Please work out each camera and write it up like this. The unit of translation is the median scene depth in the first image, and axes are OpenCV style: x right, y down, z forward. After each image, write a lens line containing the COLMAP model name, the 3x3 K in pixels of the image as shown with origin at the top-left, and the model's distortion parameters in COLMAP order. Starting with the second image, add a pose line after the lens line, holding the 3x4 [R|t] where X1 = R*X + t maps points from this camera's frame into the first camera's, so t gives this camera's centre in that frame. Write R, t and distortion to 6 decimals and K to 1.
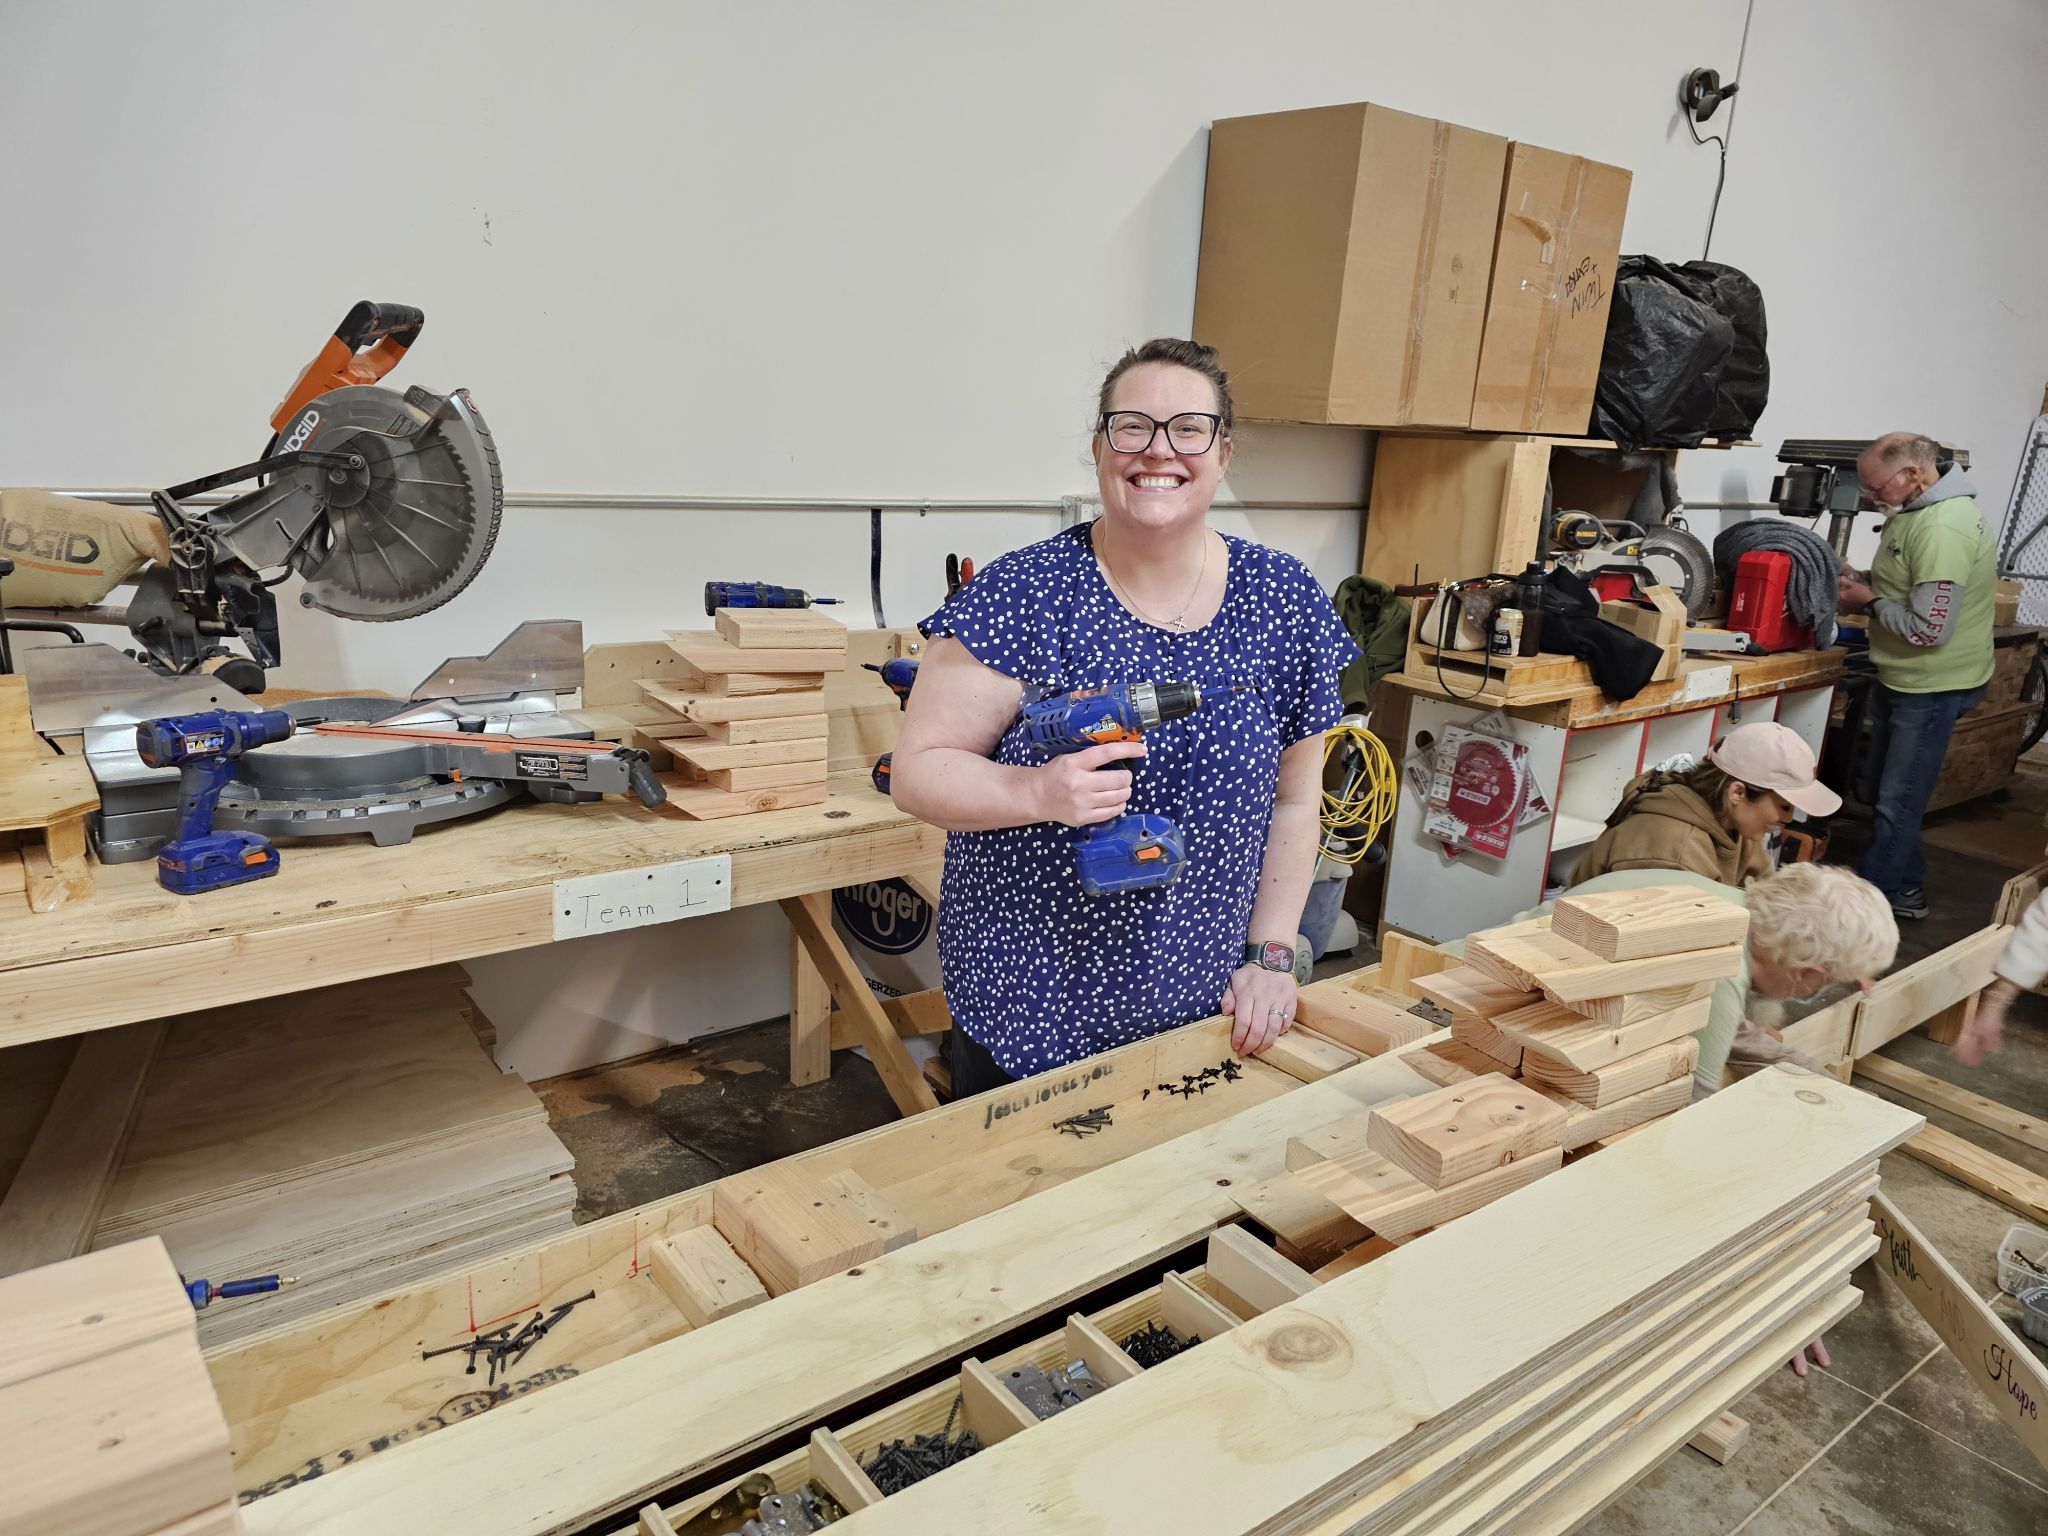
lens RADIAL K [[1356.0, 0, 1024.0], [0, 1356.0, 768.0], [0, 0, 1]] dist [0.044663, -0.036882]
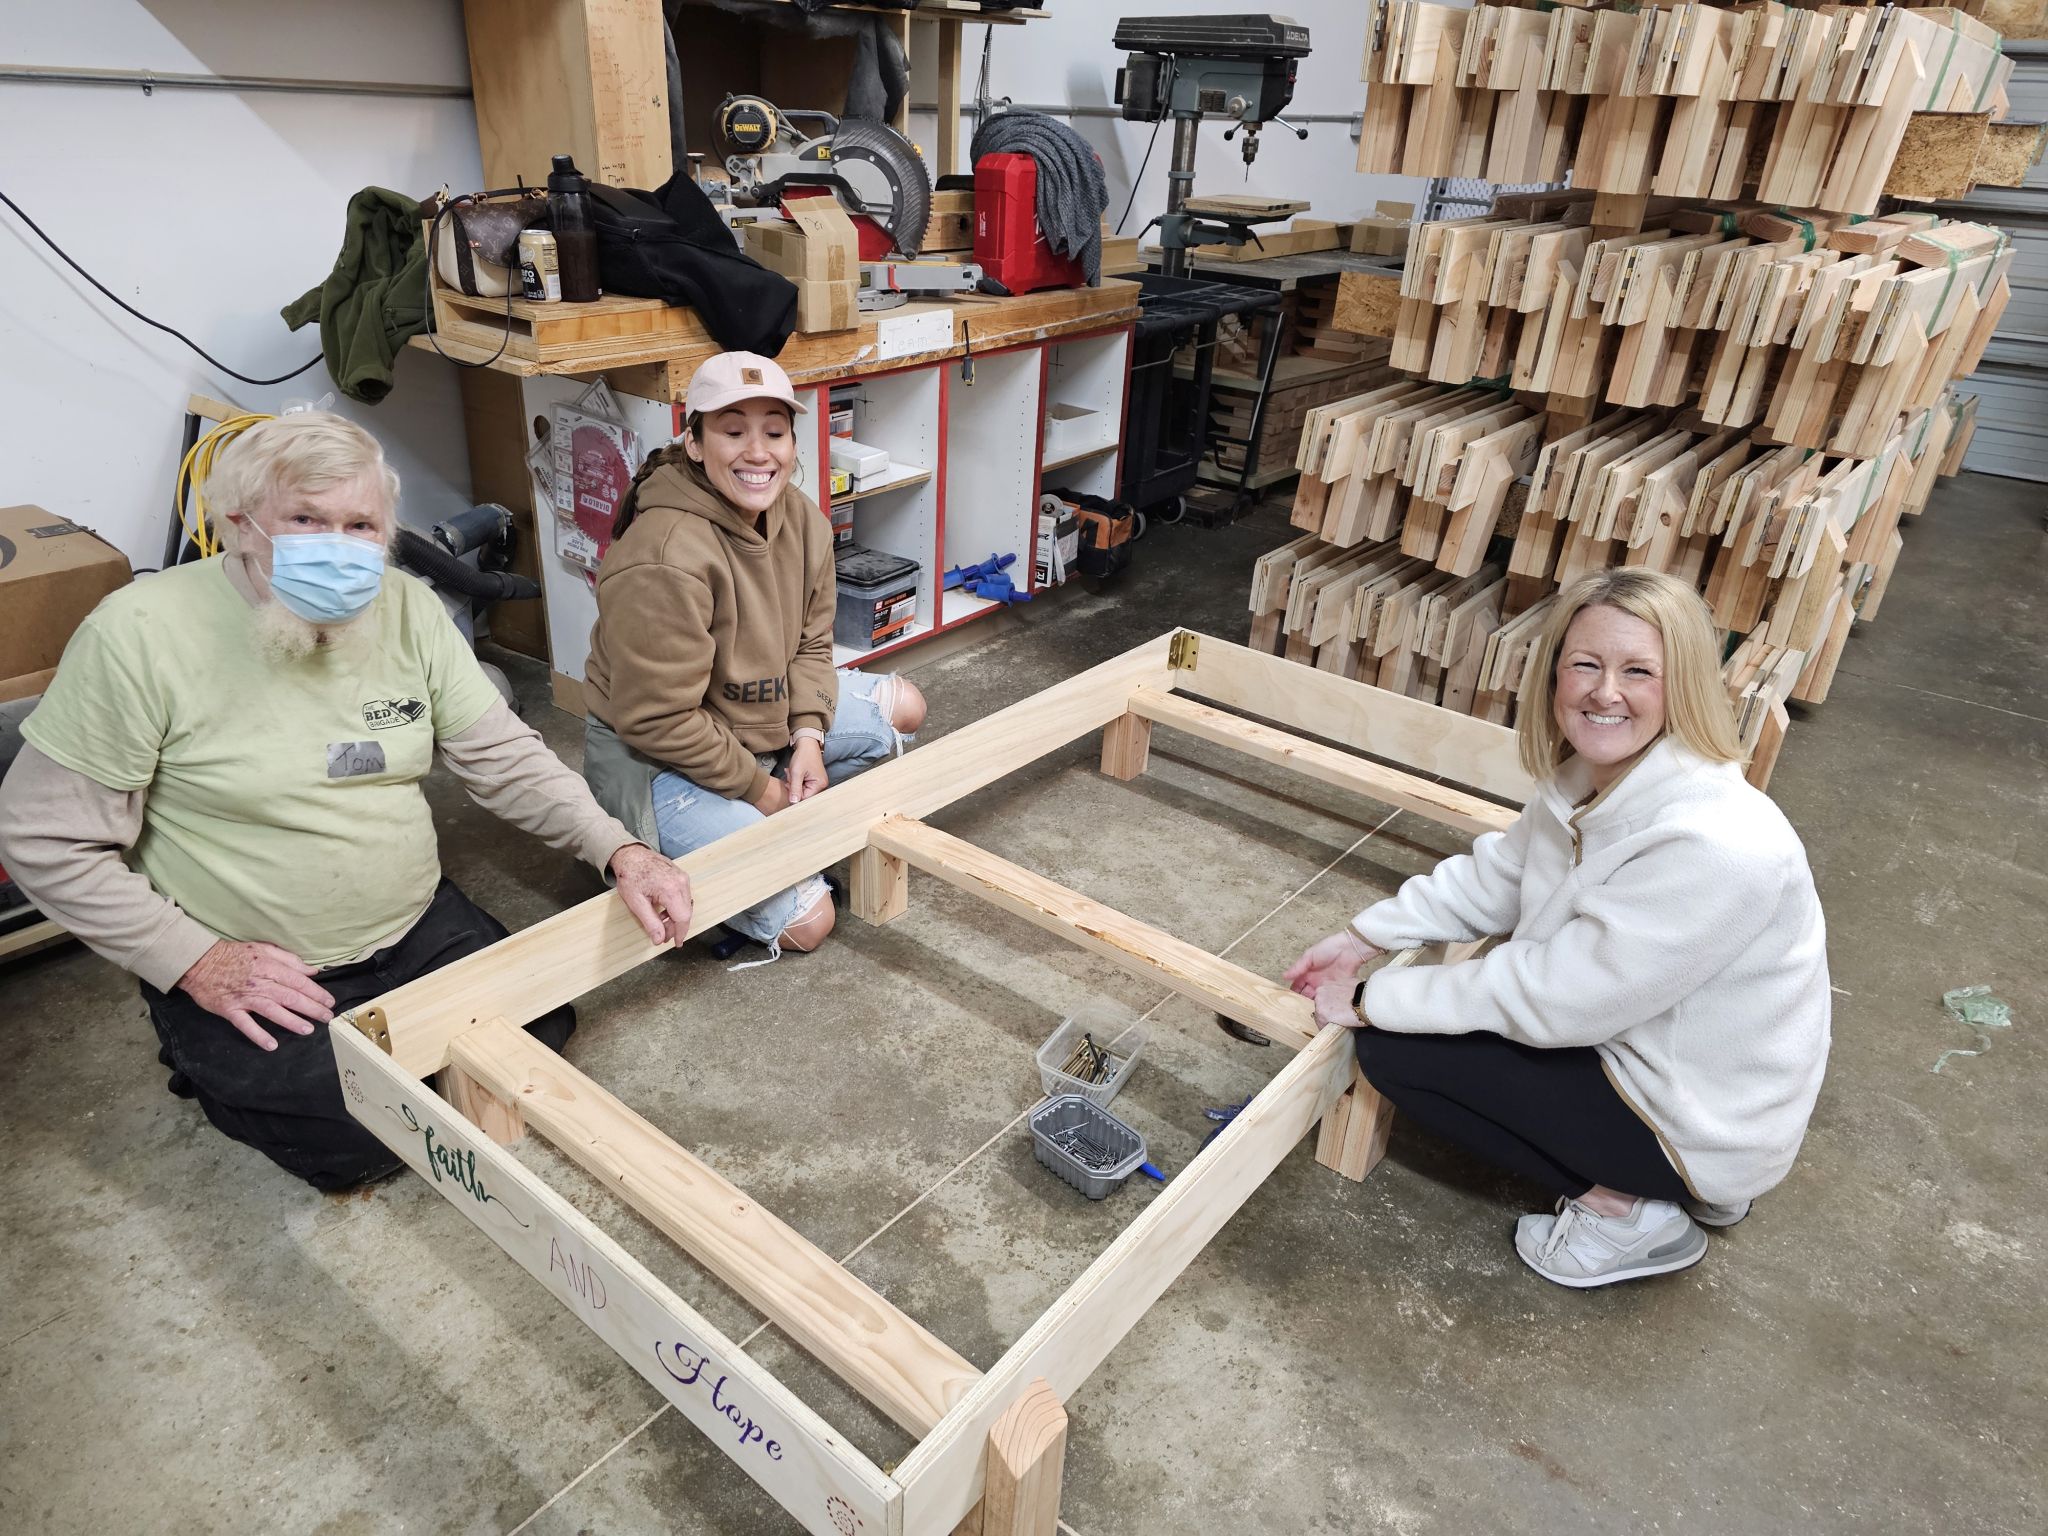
lens RADIAL K [[1356.0, 0, 1024.0], [0, 1356.0, 768.0], [0, 0, 1]] dist [0.044663, -0.036882]
pose [[0.971275, -0.112455, 0.209711, 0.359595], [0.063332, 0.971664, 0.227725, 0.005826], [-0.229377, -0.207903, 0.950875, 0.189497]]
